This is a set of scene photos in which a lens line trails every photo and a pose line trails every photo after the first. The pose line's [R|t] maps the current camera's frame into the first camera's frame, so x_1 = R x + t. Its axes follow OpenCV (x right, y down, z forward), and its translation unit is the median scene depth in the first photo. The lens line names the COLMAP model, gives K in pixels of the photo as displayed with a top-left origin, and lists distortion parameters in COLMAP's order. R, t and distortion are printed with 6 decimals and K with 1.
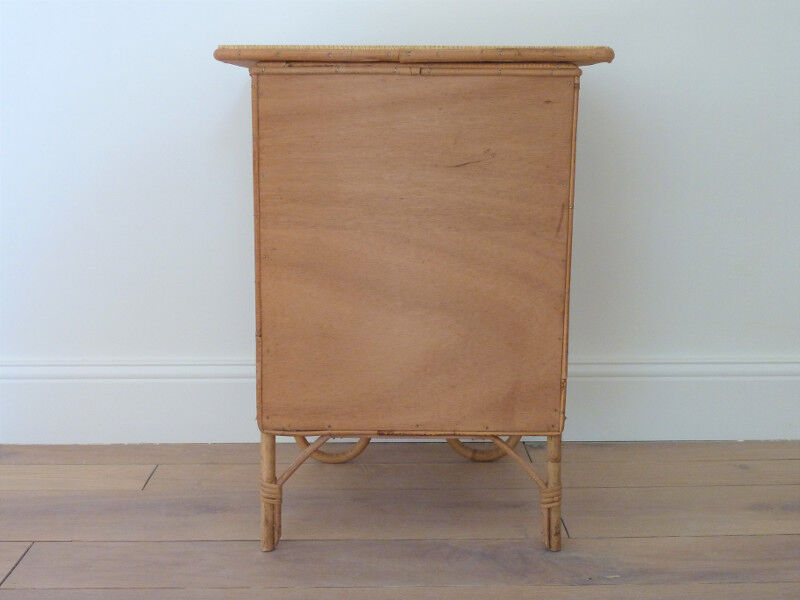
lens RADIAL K [[1021.9, 0, 380.1], [0, 1021.9, 349.4], [0, 0, 1]] dist [0.004200, -0.077769]
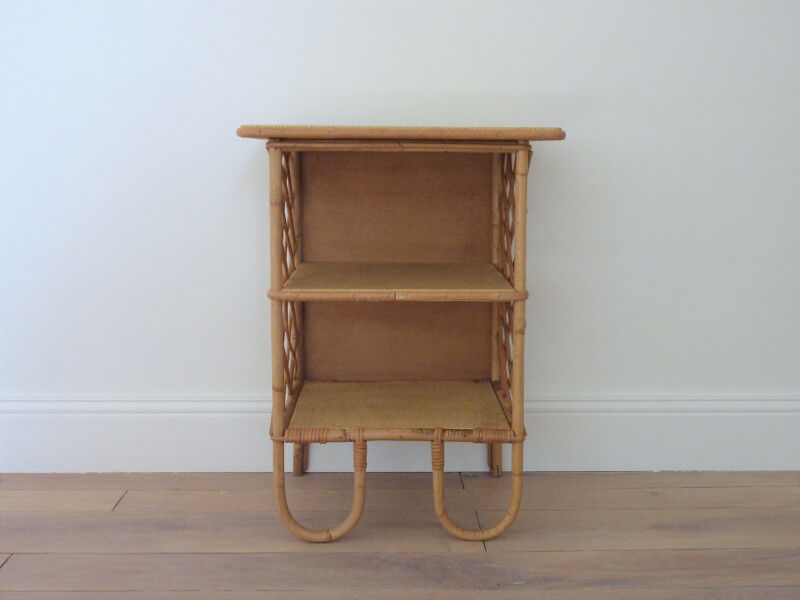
lens RADIAL K [[989.6, 0, 400.0], [0, 989.6, 300.0], [0, 0, 1]] dist [-0.007667, -0.017247]
pose [[0.999967, 0.003264, 0.007483, 0.083665], [-0.002391, 0.993493, -0.113867, 0.034616], [-0.007806, 0.113845, 0.993468, -0.118325]]
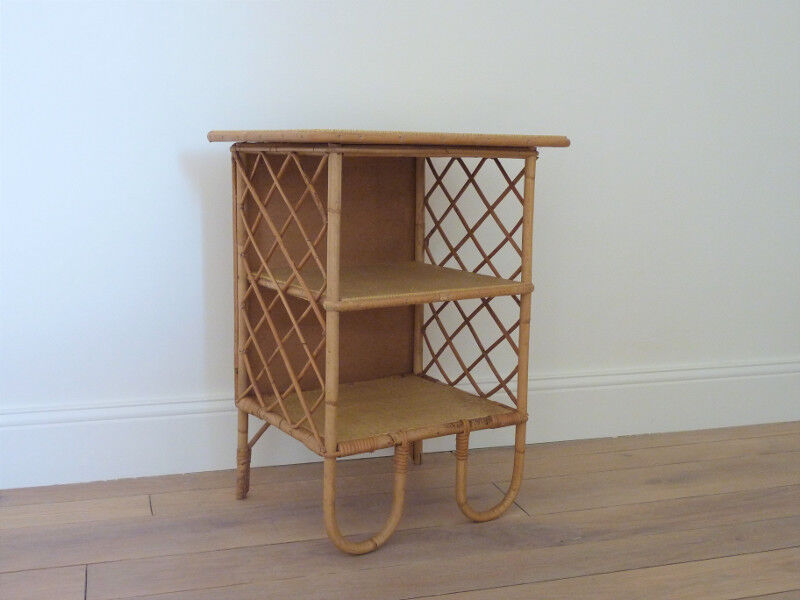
lens RADIAL K [[971.0, 0, 400.0], [0, 971.0, 300.0], [0, 0, 1]] dist [0.015900, 0.005691]
pose [[0.958984, -0.032547, 0.281586, -0.306901], [0.064081, 0.992562, -0.103511, 0.036257], [-0.276123, 0.117310, 0.953936, -0.133024]]
